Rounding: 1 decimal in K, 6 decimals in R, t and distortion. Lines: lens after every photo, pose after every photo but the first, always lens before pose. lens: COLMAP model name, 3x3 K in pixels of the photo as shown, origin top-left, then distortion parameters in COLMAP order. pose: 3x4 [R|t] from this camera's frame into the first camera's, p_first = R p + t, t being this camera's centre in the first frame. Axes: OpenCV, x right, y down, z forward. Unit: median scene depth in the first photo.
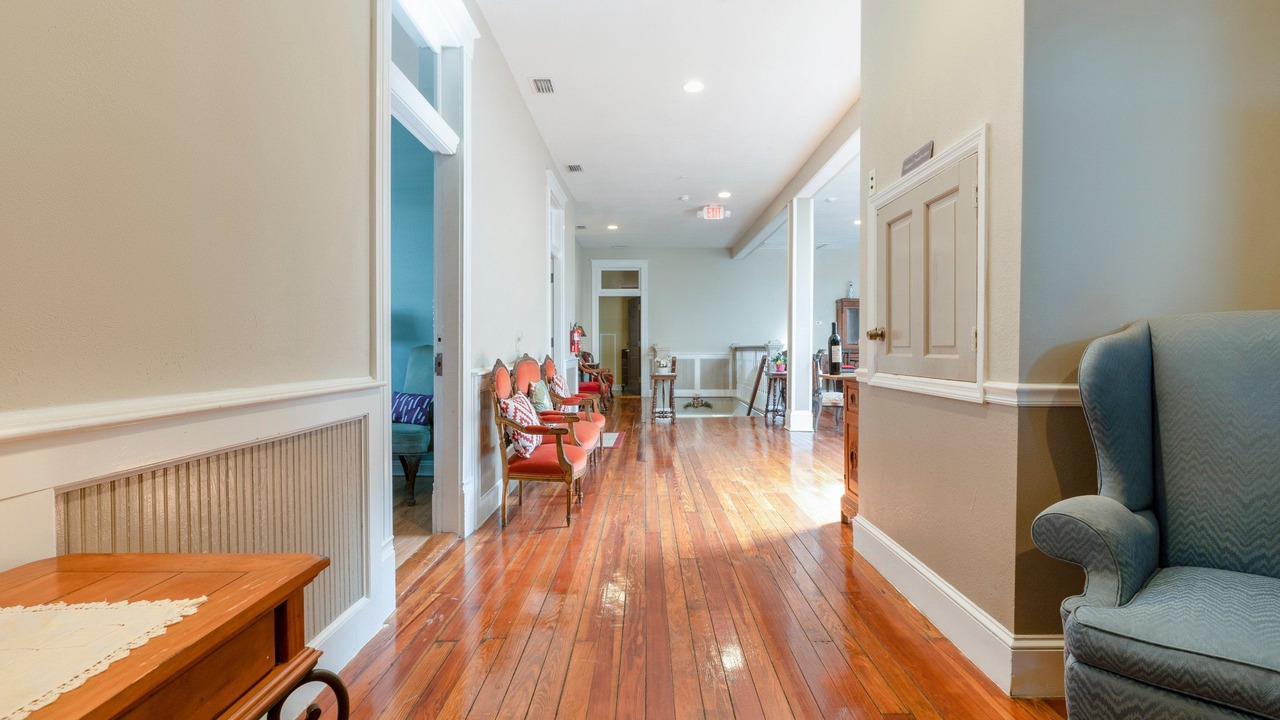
lens RADIAL K [[581.6, 0, 638.6], [0, 581.6, 360.5], [0, 0, 1]] dist [-0.000781, 0.000503]
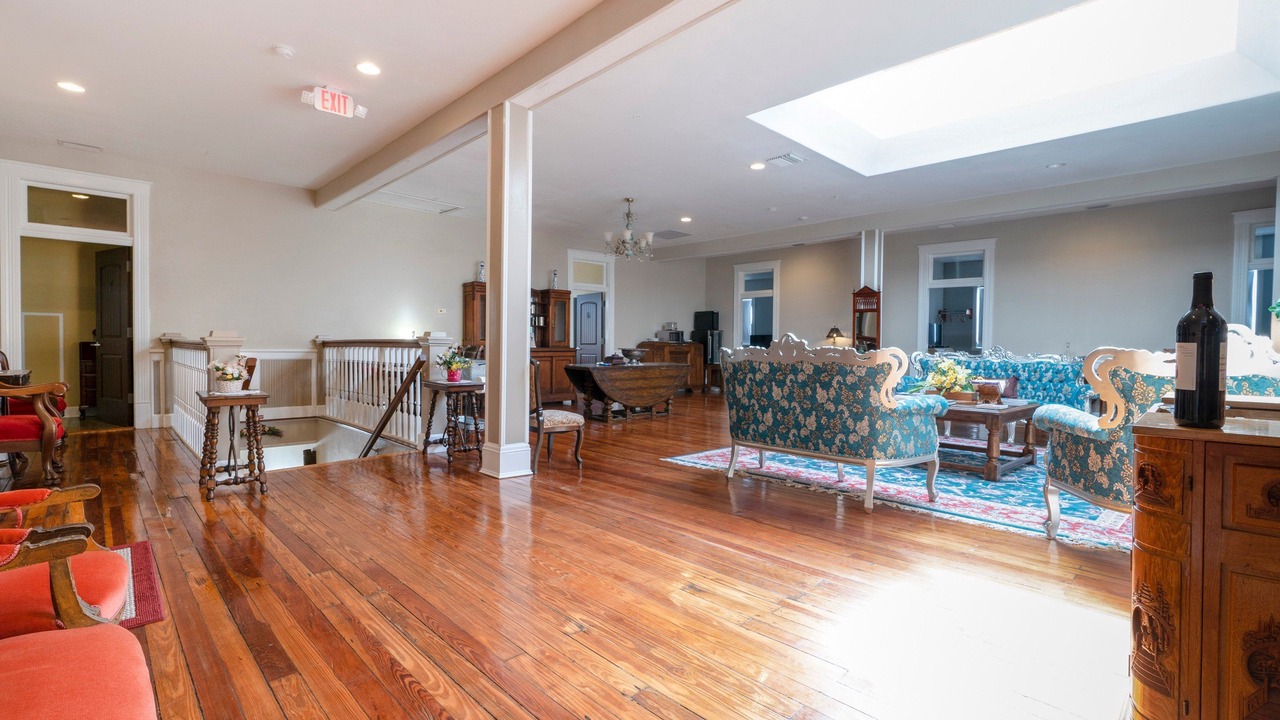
lens RADIAL K [[581.6, 0, 648.4], [0, 581.6, 359.5], [0, 0, 1]] dist [-0.000781, 0.000503]
pose [[0.711445, -0.008377, 0.702691, -0.036769], [0.004702, 0.999963, 0.007160, -0.005169], [-0.702726, -0.001790, 0.711459, 0.270157]]
